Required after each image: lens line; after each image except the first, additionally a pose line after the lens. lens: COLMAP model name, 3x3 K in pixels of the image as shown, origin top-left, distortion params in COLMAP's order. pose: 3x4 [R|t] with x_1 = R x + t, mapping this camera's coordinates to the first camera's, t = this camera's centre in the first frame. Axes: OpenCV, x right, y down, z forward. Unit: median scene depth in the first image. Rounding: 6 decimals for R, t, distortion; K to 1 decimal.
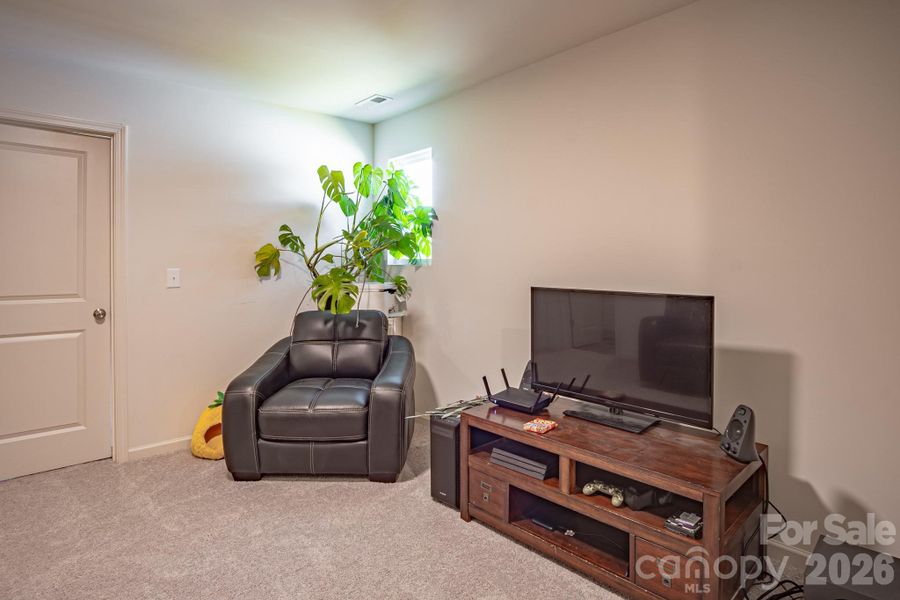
lens RADIAL K [[506.9, 0, 450.2], [0, 506.9, 277.5], [0, 0, 1]] dist [-0.024095, 0.003053]
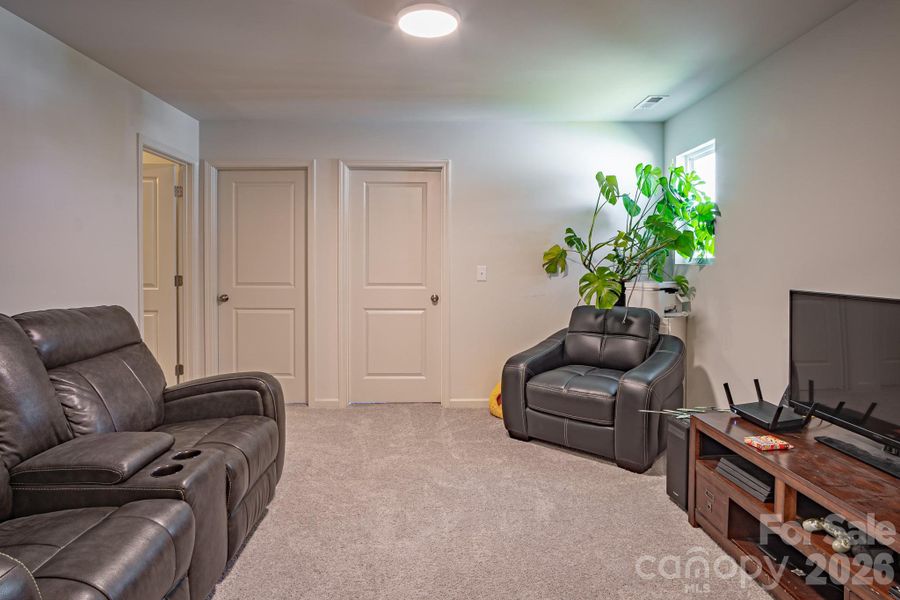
lens RADIAL K [[514.8, 0, 449.7], [0, 514.8, 289.4], [0, 0, 1]] dist [-0.018617, 0.001702]
pose [[0.750240, 0.037842, -0.660082, 0.262220], [-0.020891, 0.999219, 0.033541, -0.000227], [0.660836, -0.011374, 0.750444, -0.043405]]
